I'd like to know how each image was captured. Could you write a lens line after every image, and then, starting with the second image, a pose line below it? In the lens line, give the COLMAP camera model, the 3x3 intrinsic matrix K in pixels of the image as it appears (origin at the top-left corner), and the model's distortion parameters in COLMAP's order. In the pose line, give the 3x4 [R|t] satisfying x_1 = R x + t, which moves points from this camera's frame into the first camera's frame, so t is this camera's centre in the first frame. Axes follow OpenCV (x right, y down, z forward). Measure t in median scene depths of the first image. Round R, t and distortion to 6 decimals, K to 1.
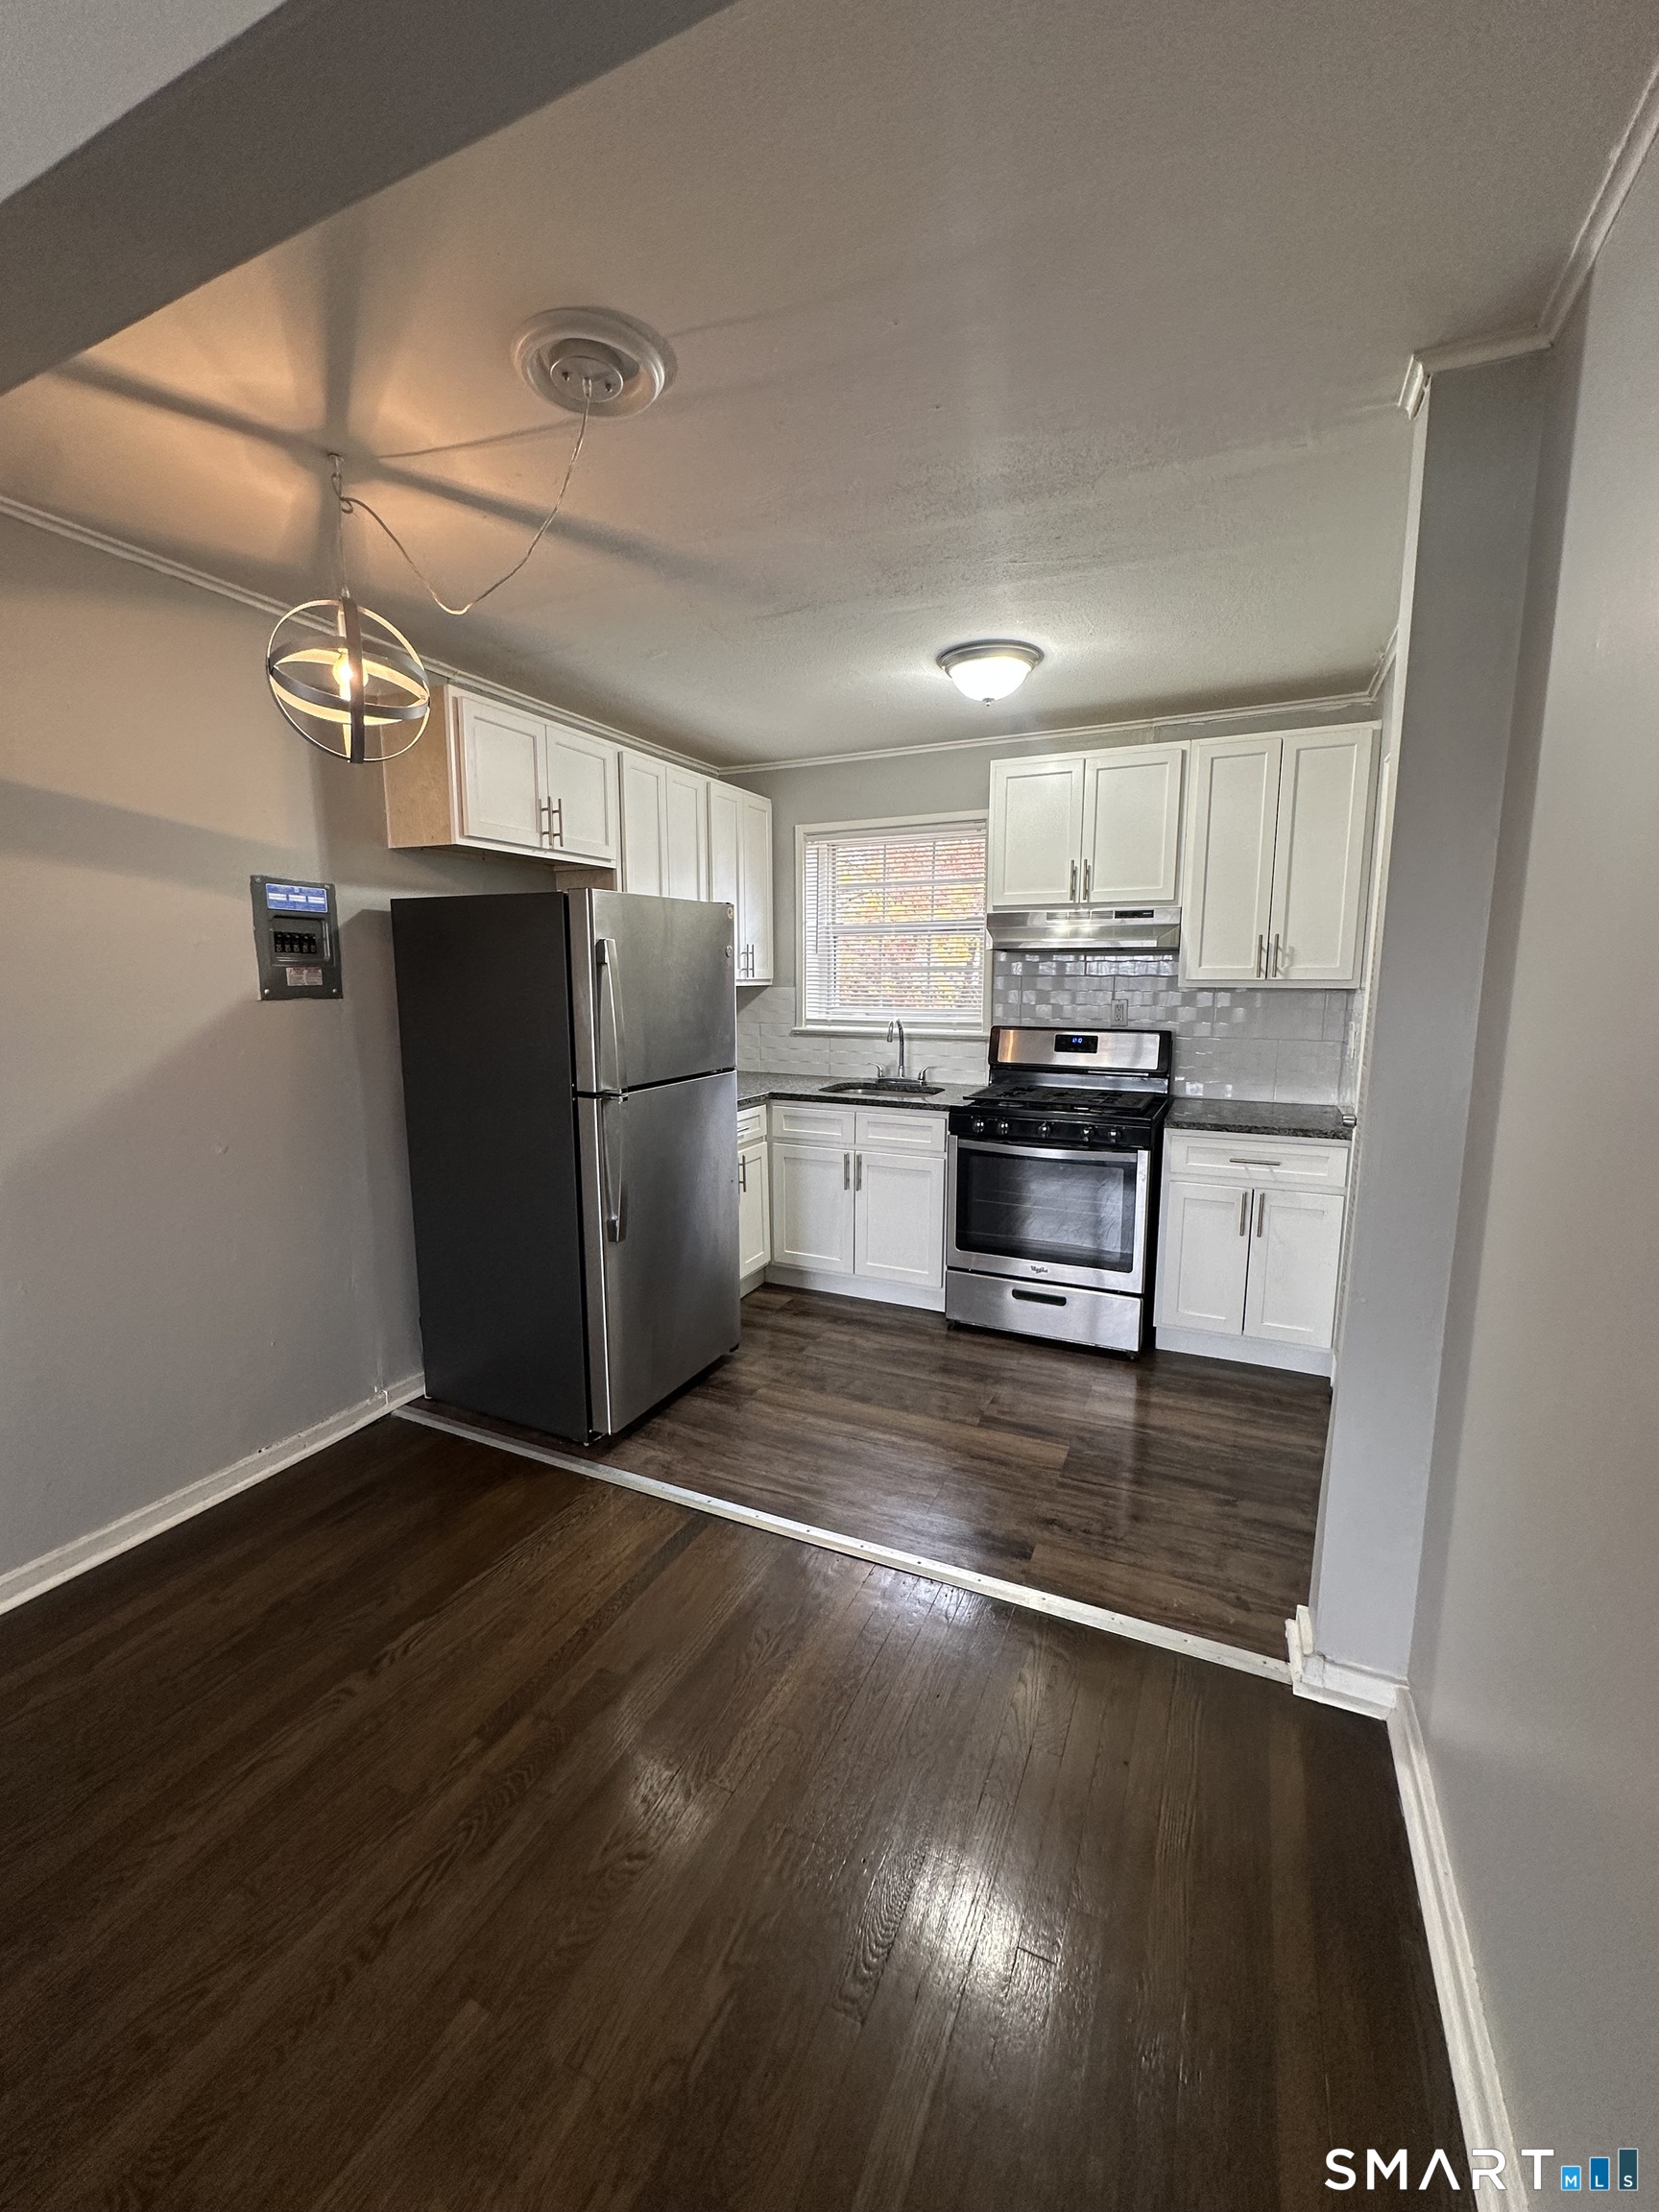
lens RADIAL K [[891.9, 0, 829.5], [0, 891.9, 1106.0], [0, 0, 1]] dist [0.072716, -0.000022]
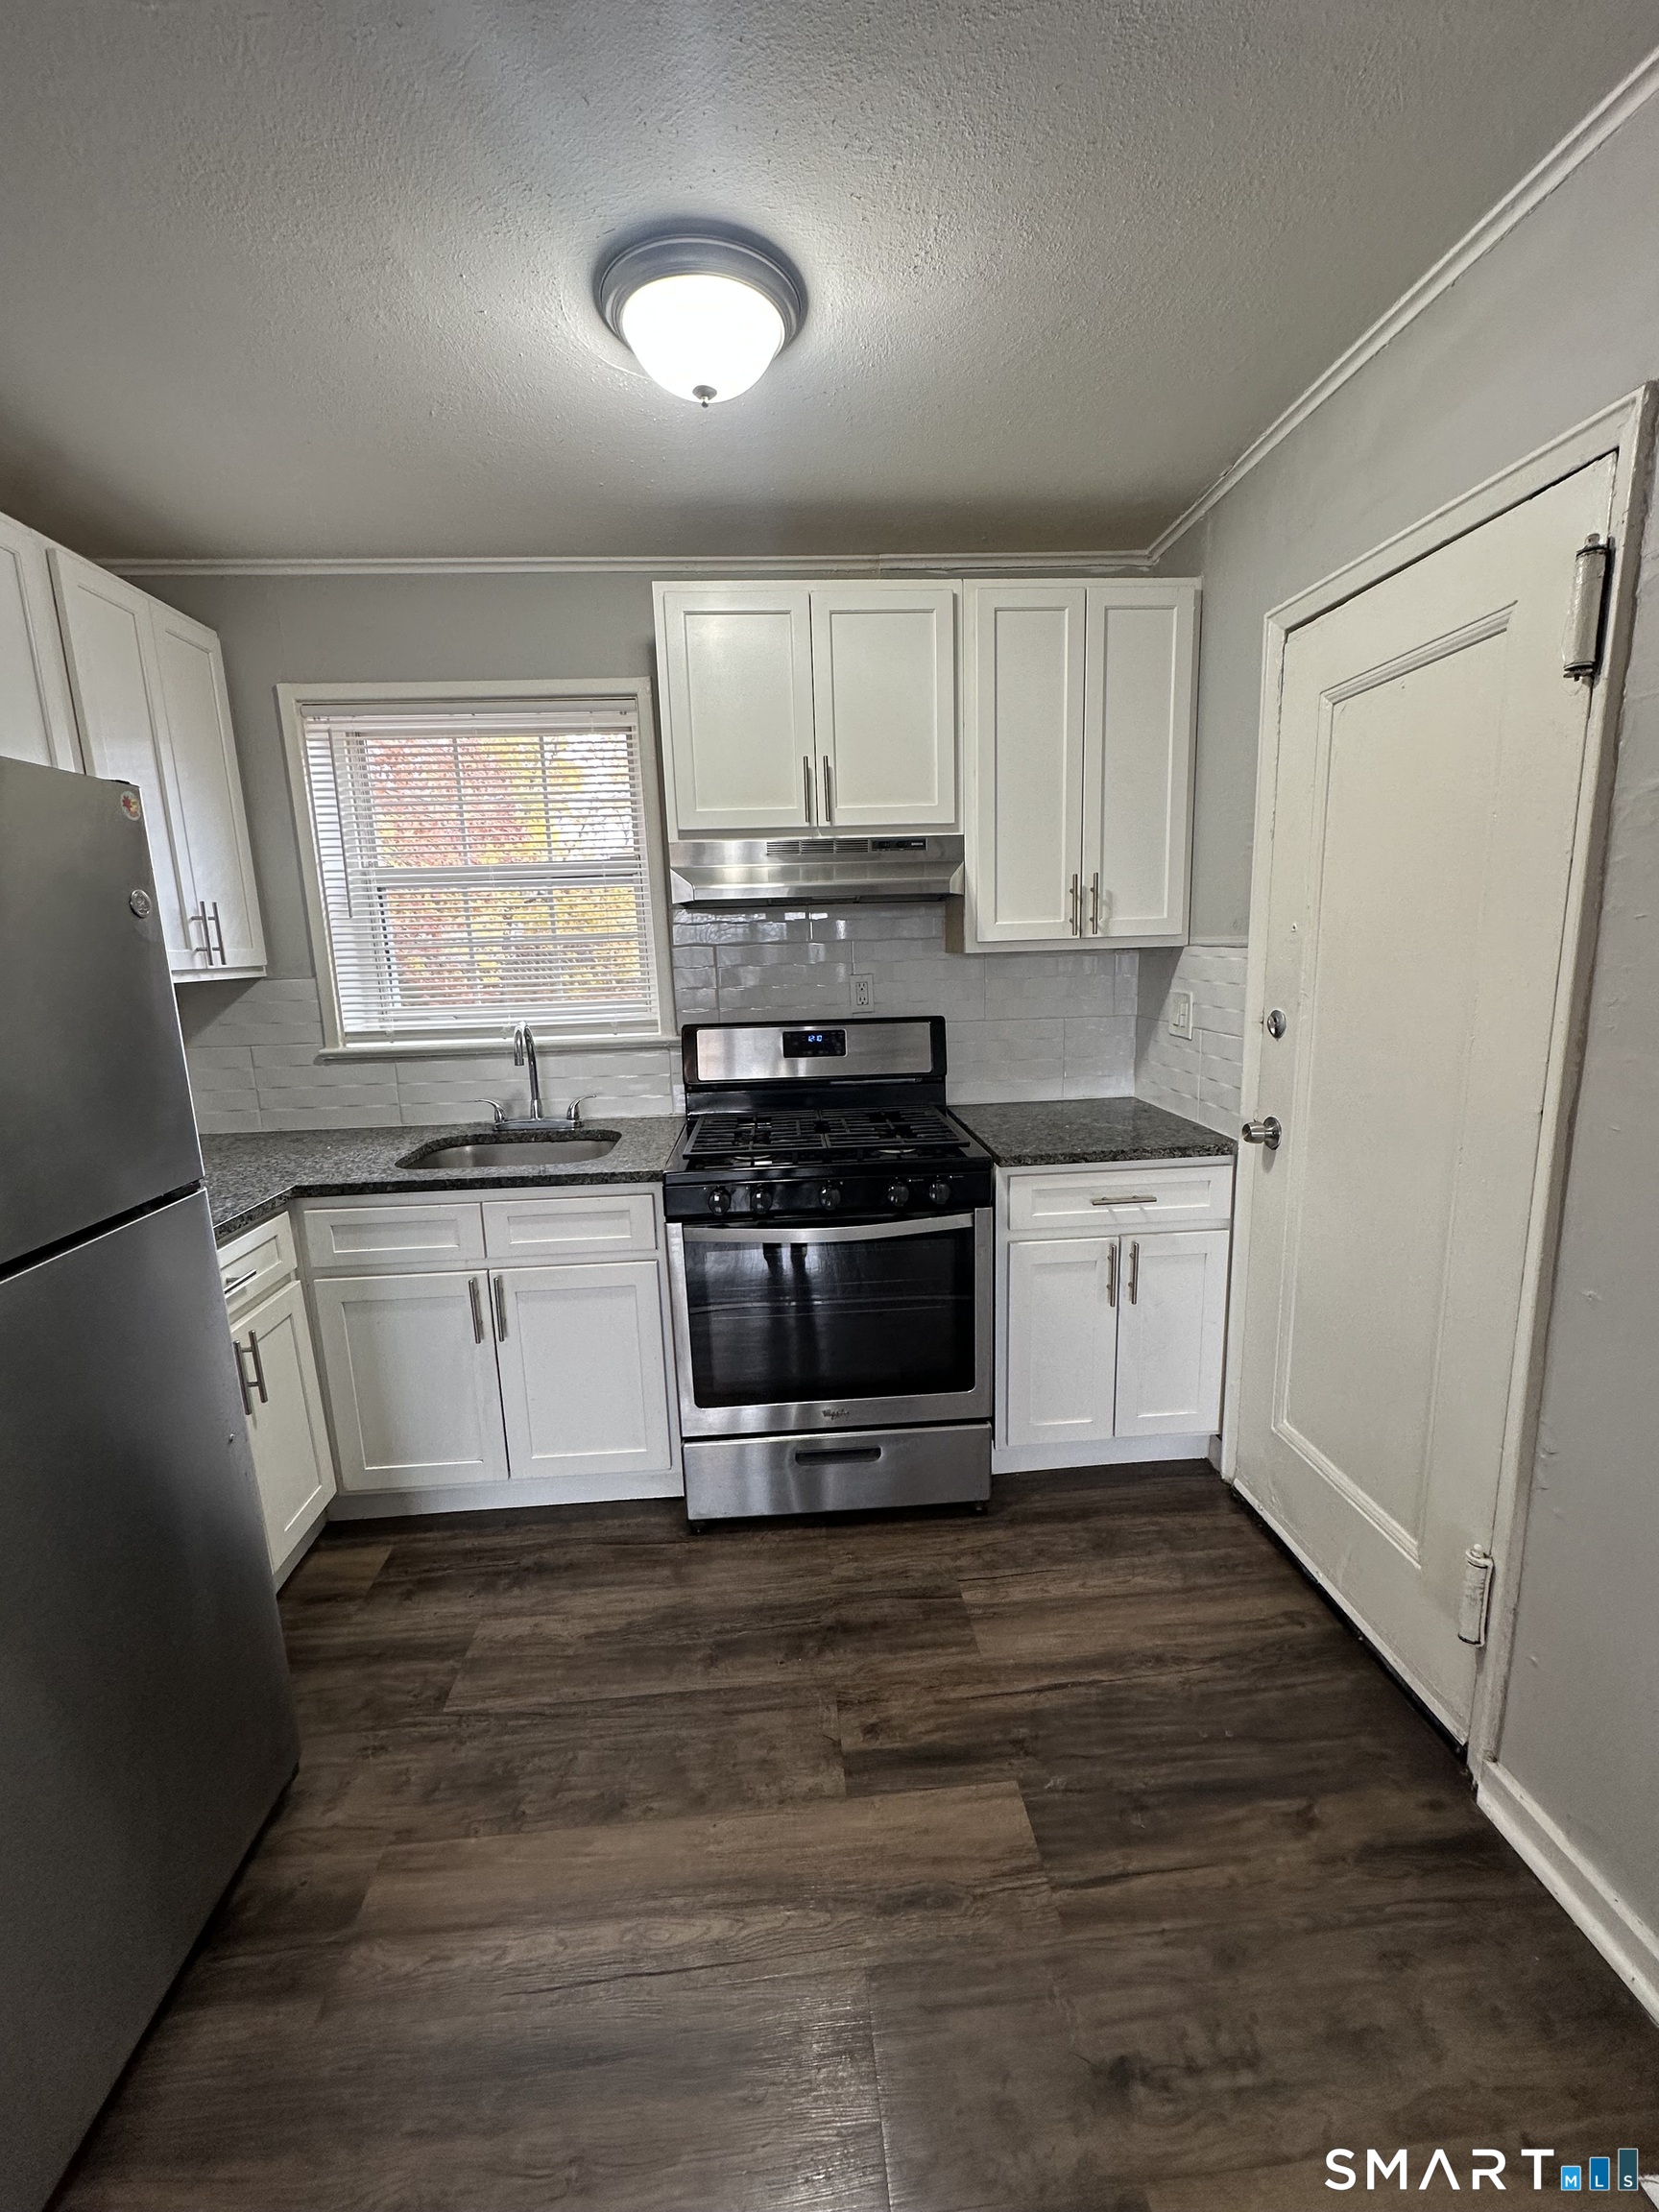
lens RADIAL K [[884.6, 0, 830.3], [0, 884.6, 1110.3], [0, 0, 1]] dist [-0.000629, -0.000229]
pose [[0.874599, -0.119278, 0.469946, -0.032196], [0.104737, 0.992861, 0.057078, -0.058729], [-0.473400, -0.000700, 0.880848, 0.431789]]
